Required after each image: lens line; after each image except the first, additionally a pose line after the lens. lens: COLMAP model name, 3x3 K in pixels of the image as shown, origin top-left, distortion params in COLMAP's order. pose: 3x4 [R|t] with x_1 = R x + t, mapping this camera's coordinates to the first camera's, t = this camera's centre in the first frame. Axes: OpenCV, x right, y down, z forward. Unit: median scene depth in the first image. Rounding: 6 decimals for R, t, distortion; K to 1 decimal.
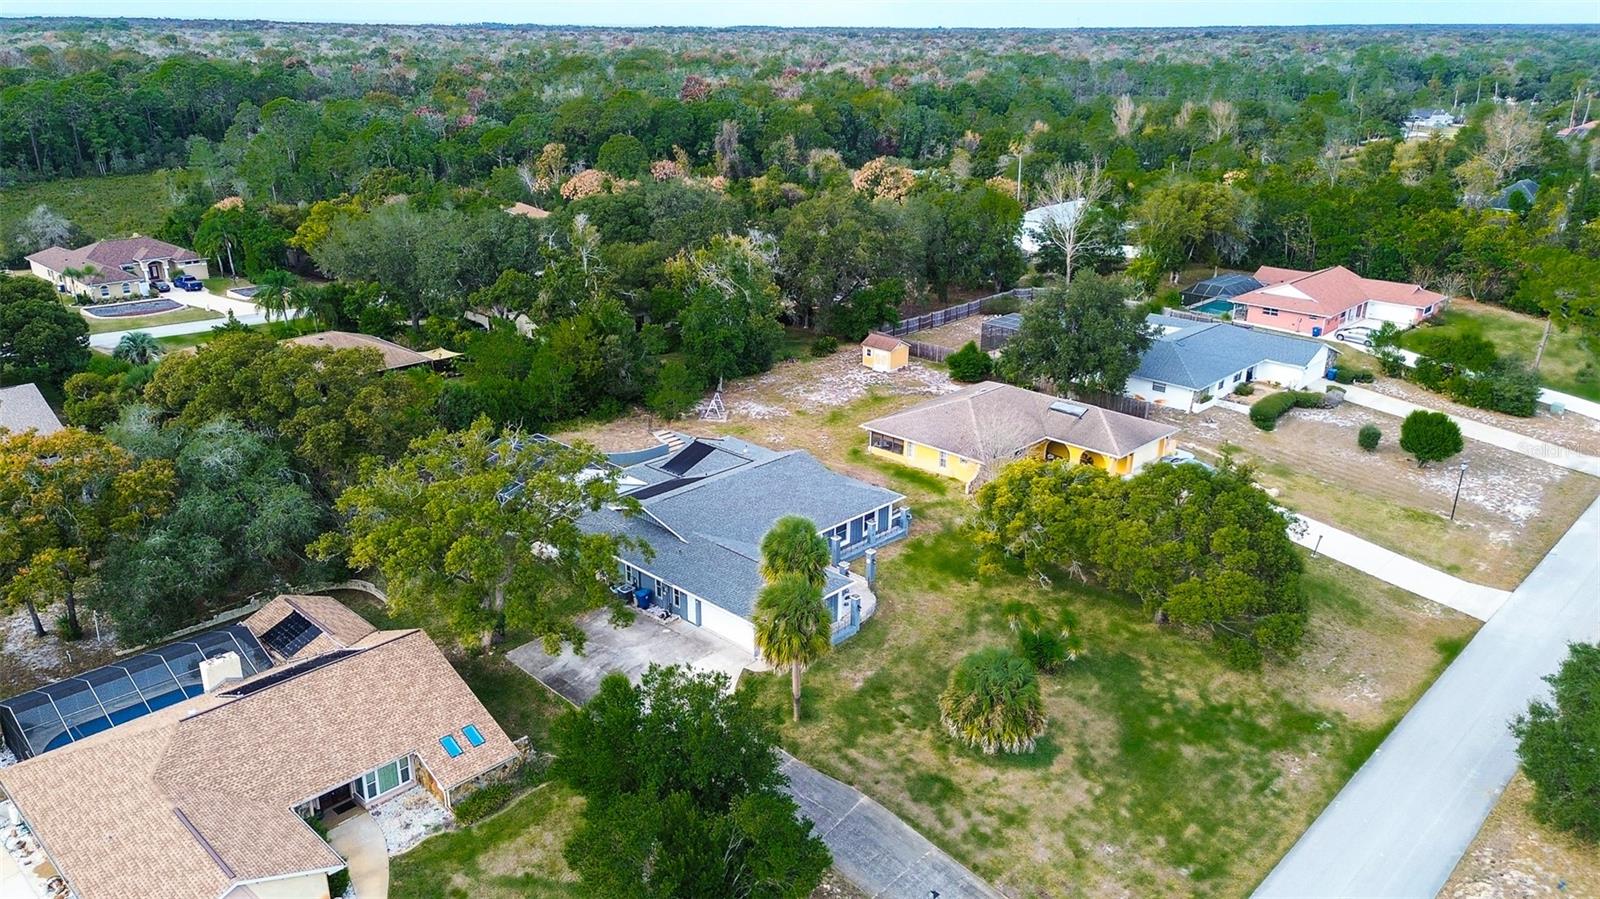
lens RADIAL K [[1155.8, 0, 800.0], [0, 1155.8, 449.5], [0, 0, 1]] dist [0.067063, -0.030408]
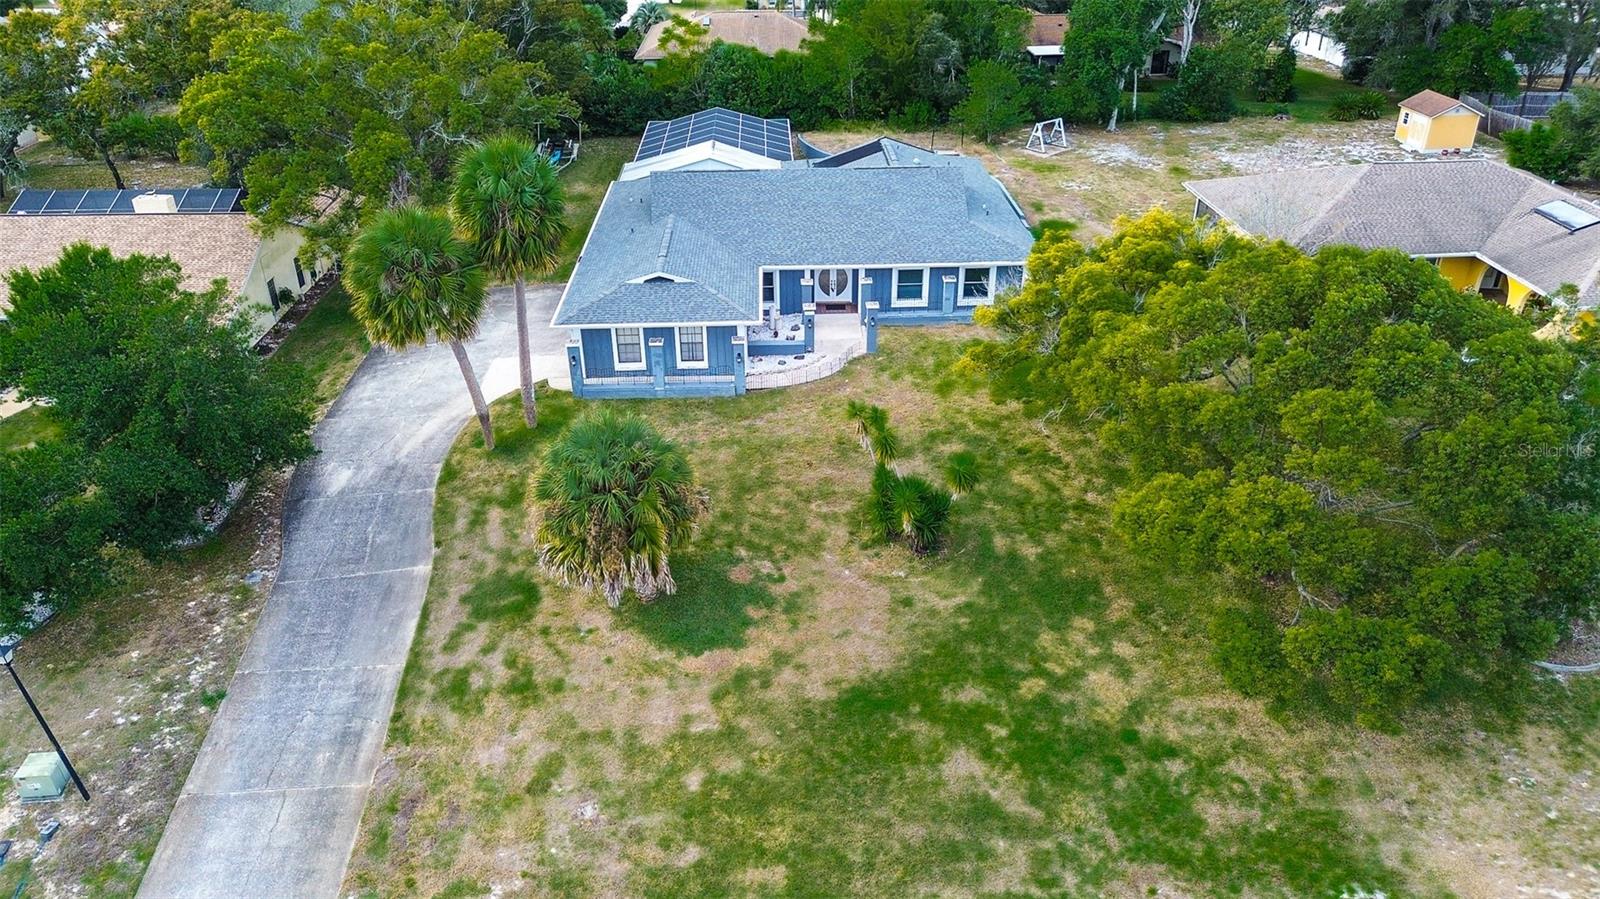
lens RADIAL K [[1155.8, 0, 800.0], [0, 1155.8, 449.5], [0, 0, 1]] dist [0.067063, -0.030408]
pose [[0.712347, 0.312755, -0.628288, 0.350807], [-0.225605, 0.949747, 0.216985, 0.026905], [0.664578, -0.012824, 0.747109, 0.379896]]
